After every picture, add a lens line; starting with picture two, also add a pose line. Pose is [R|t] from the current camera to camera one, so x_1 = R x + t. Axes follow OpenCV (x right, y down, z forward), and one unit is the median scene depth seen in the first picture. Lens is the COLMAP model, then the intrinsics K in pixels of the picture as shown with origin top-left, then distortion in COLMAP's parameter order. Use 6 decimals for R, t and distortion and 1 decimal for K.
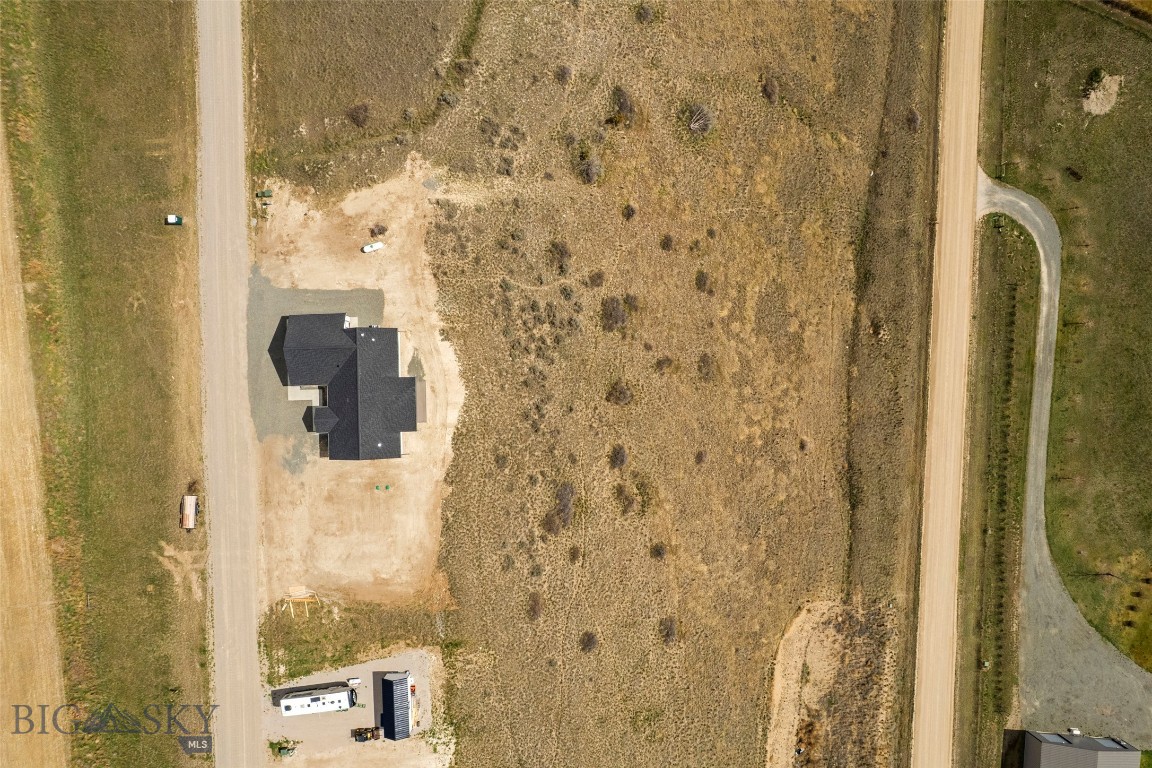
lens RADIAL K [[739.9, 0, 576.0], [0, 739.9, 384.0], [0, 0, 1]] dist [-0.087892, 0.081674]
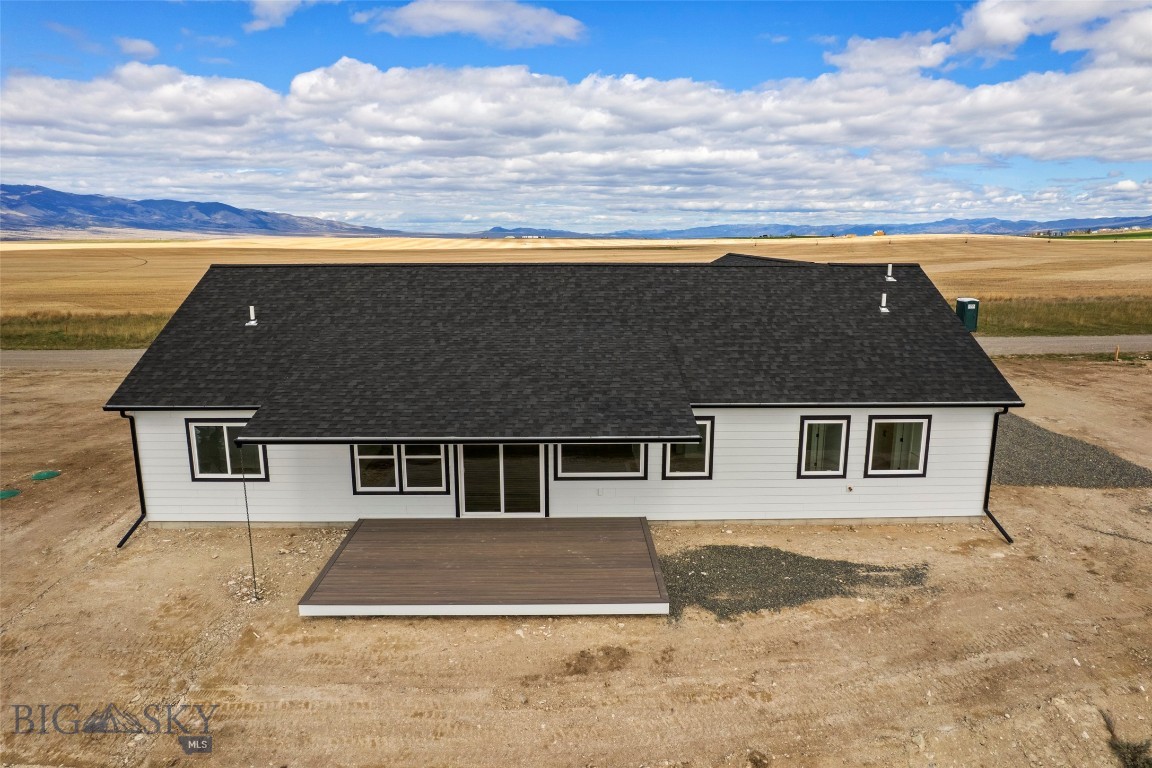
lens RADIAL K [[739.9, 0, 576.0], [0, 739.9, 384.0], [0, 0, 1]] dist [-0.087892, 0.081674]
pose [[-0.014163, 0.207622, -0.978107, -0.085877], [-0.999682, 0.017453, 0.018180, 0.006496], [0.020845, 0.978054, 0.207308, 0.790901]]
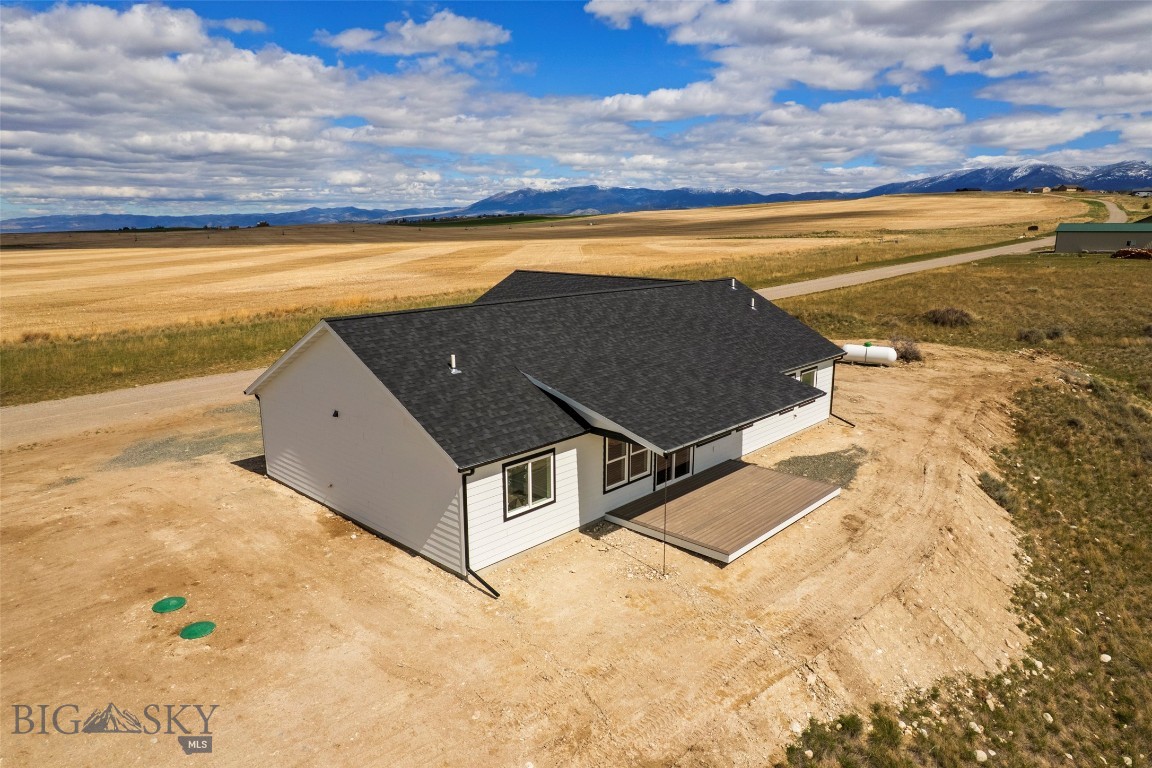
lens RADIAL K [[739.9, 0, 576.0], [0, 739.9, 384.0], [0, 0, 1]] dist [-0.087892, 0.081674]
pose [[0.708772, 0.157771, -0.687569, -0.104104], [-0.705364, 0.172599, -0.687511, 0.146346], [0.010205, 0.972275, 0.233619, 0.776448]]
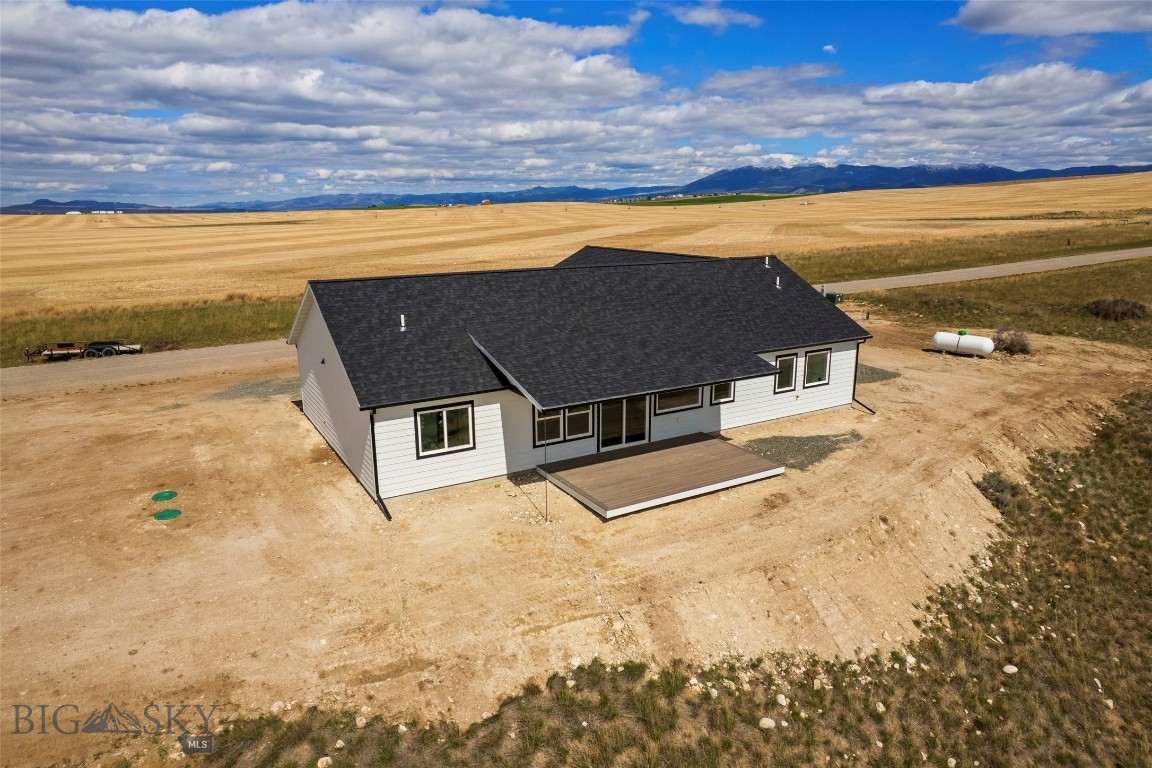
lens RADIAL K [[739.9, 0, 576.0], [0, 739.9, 384.0], [0, 0, 1]] dist [-0.087892, 0.081674]
pose [[0.479789, 0.215841, -0.850421, -0.058914], [-0.877176, 0.139079, -0.459585, 0.109253], [0.019079, 0.966473, 0.256059, 0.777456]]
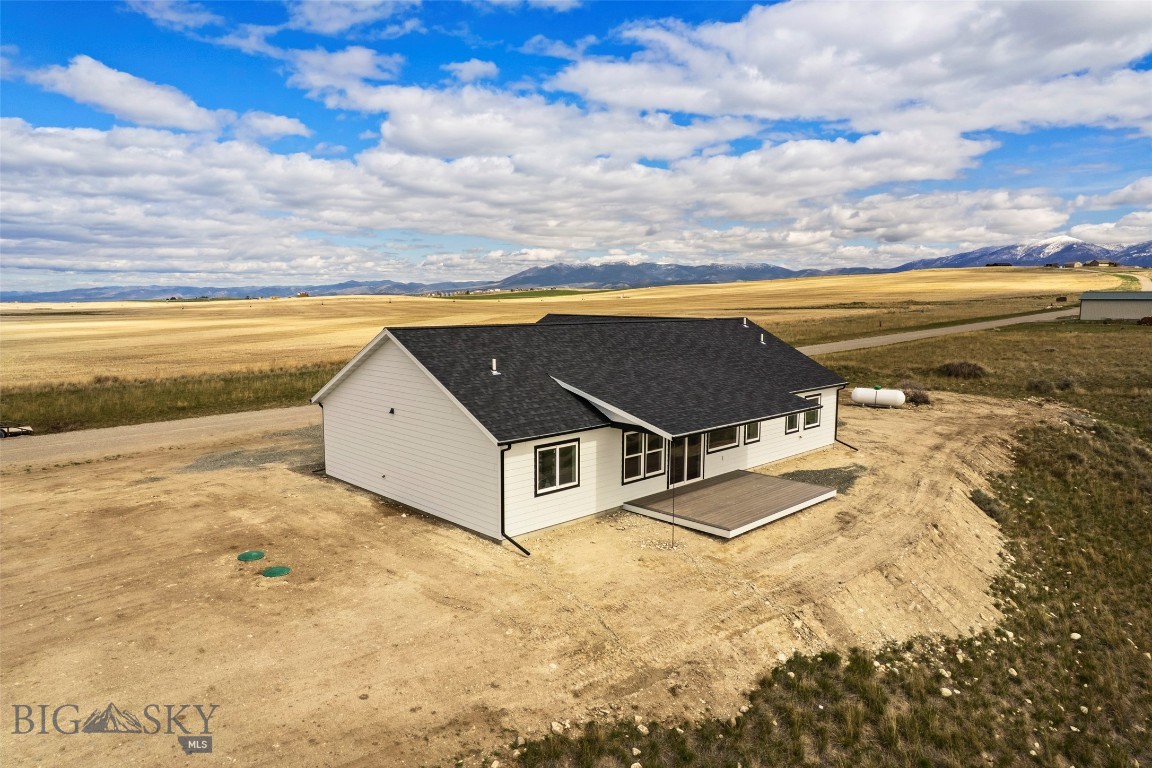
lens RADIAL K [[739.9, 0, 576.0], [0, 739.9, 384.0], [0, 0, 1]] dist [-0.087892, 0.081674]
pose [[0.678640, 0.096577, -0.728094, -0.085194], [-0.734450, 0.096712, -0.671737, 0.163127], [0.005542, 0.990616, 0.136564, 0.786514]]
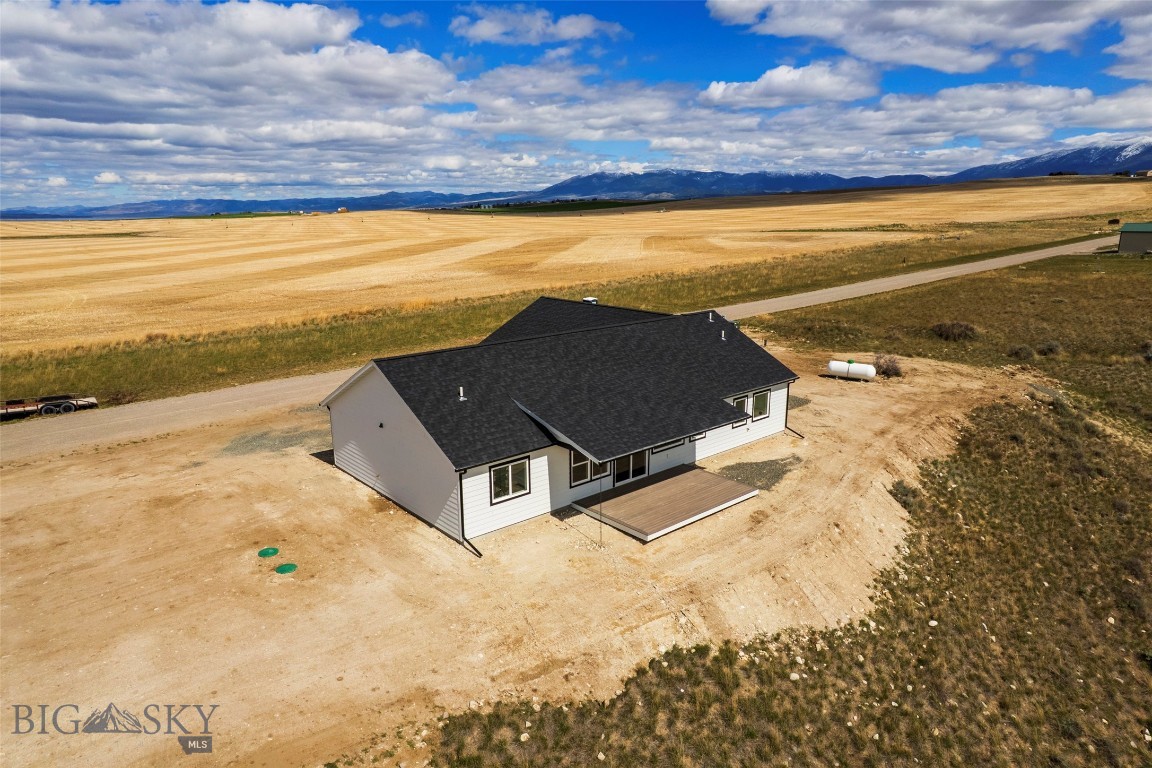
lens RADIAL K [[738.4, 0, 575.0], [0, 738.4, 386.1], [0, 0, 1]] dist [-0.077764, 0.062105]
pose [[0.635229, 0.188503, -0.748967, -0.050965], [-0.772187, 0.173256, -0.611317, 0.162658], [0.014528, 0.966669, 0.255617, 0.753472]]
